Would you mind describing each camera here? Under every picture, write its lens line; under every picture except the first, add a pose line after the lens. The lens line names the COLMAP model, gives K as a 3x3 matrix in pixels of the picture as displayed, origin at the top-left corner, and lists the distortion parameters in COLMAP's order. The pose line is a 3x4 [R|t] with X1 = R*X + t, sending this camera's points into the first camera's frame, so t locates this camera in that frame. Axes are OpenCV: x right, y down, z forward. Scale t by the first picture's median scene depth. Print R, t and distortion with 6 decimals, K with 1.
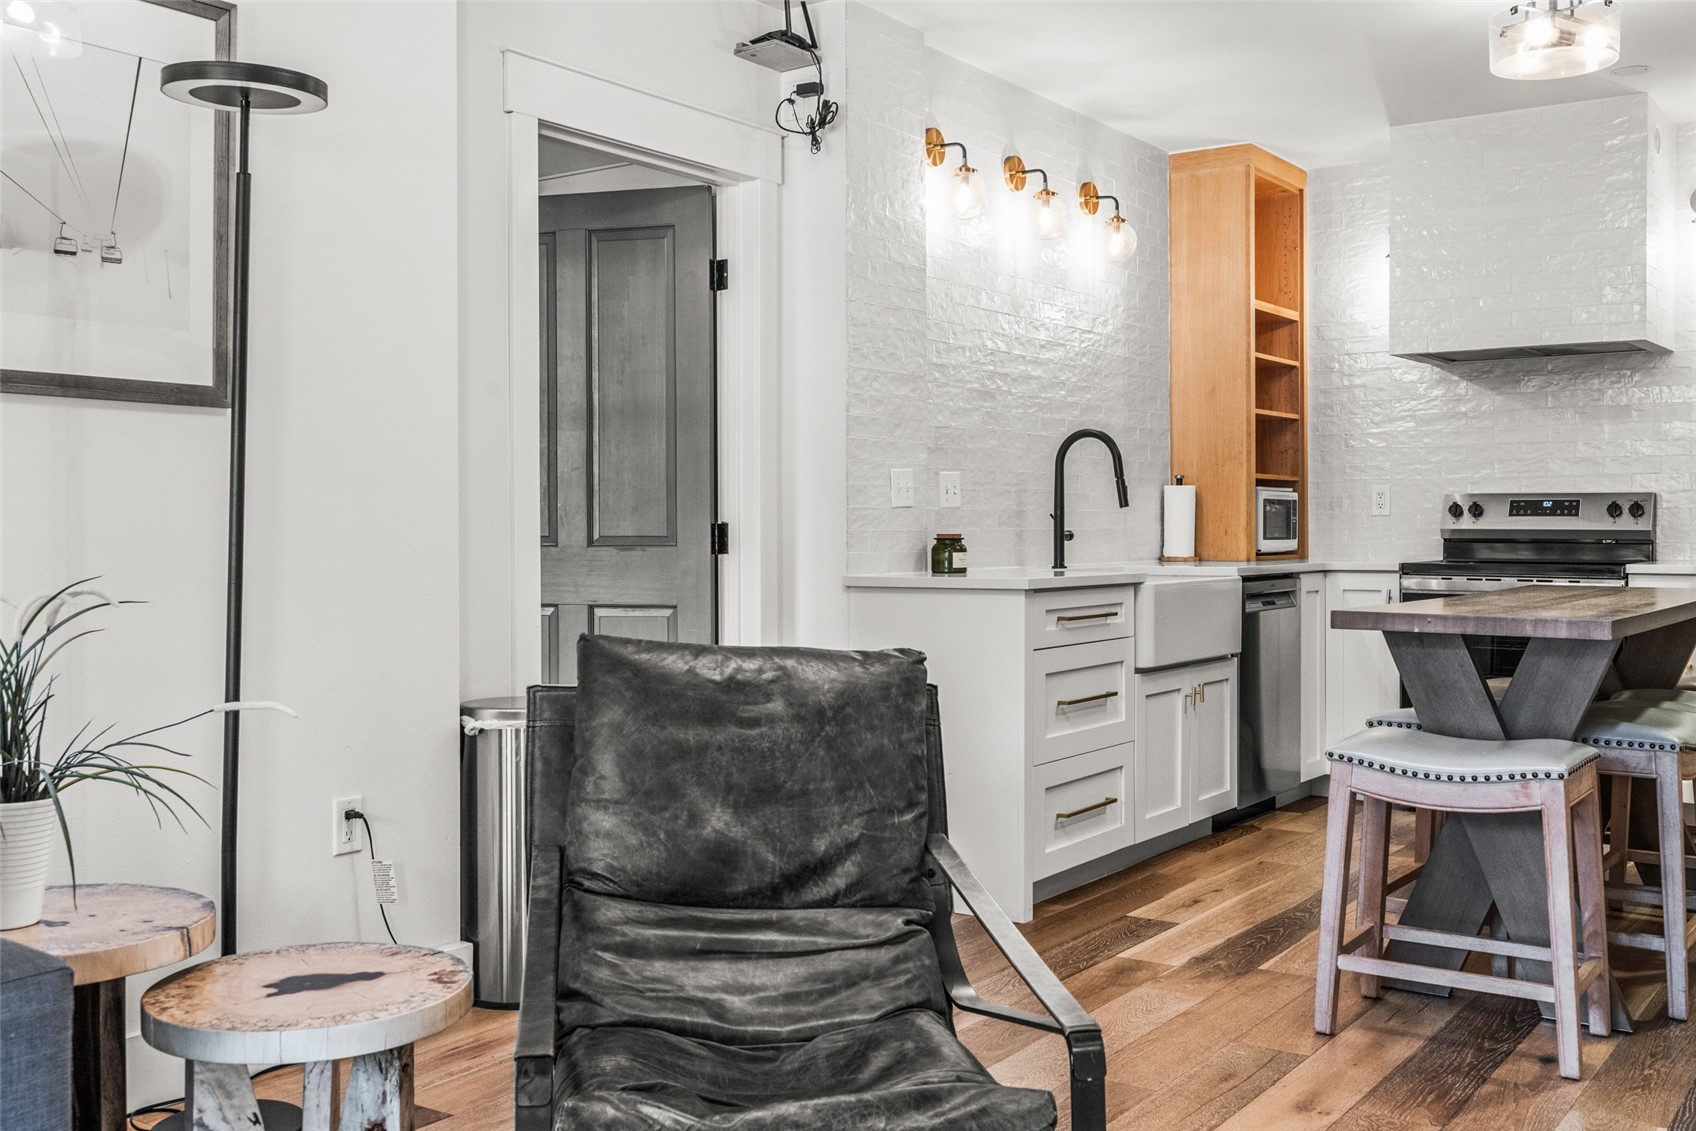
lens RADIAL K [[1666.0, 0, 848.0], [0, 1666.0, 565.5], [0, 0, 1]] dist [-0.009574, -0.002054]
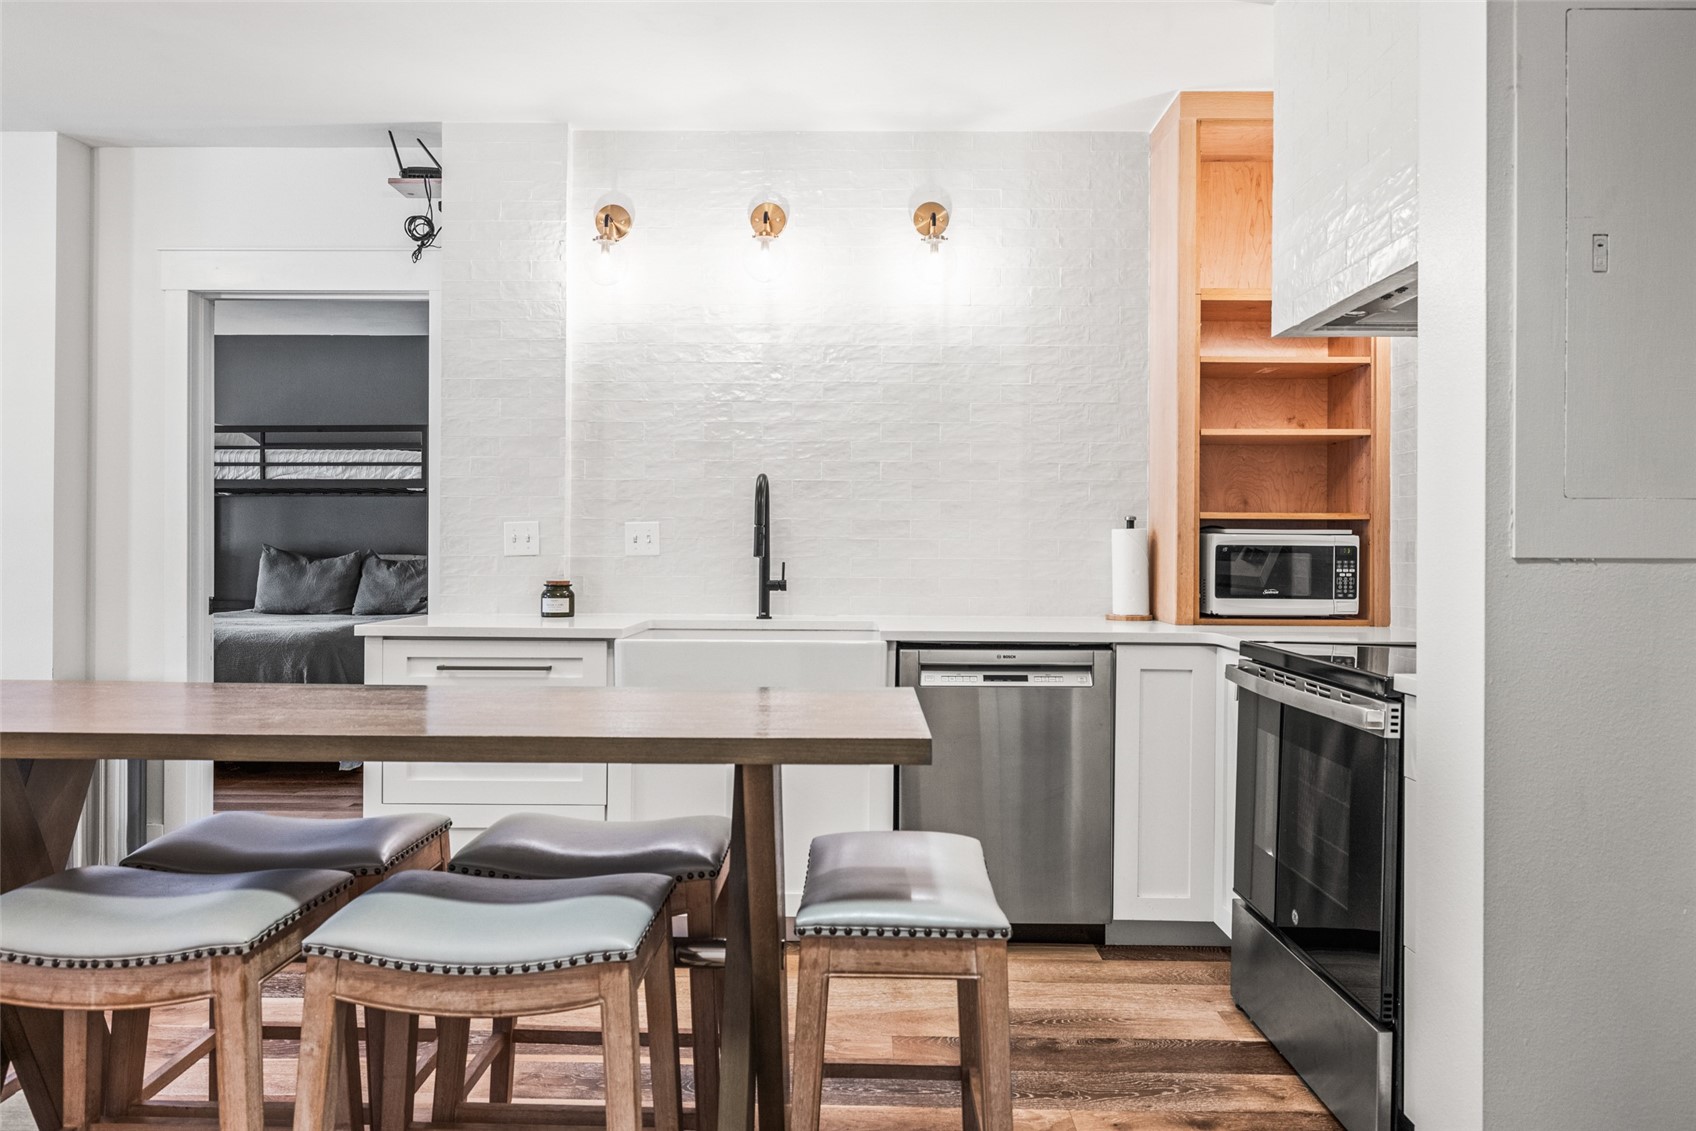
lens RADIAL K [[1119.7, 0, 841.4], [0, 1119.7, 546.5], [0, 0, 1]] dist [0.001301, -0.001185]
pose [[0.562822, 0.002832, -0.826573, 0.692051], [-0.028173, 0.999479, -0.015759, -0.031356], [0.826098, 0.032157, 0.562609, 0.672321]]
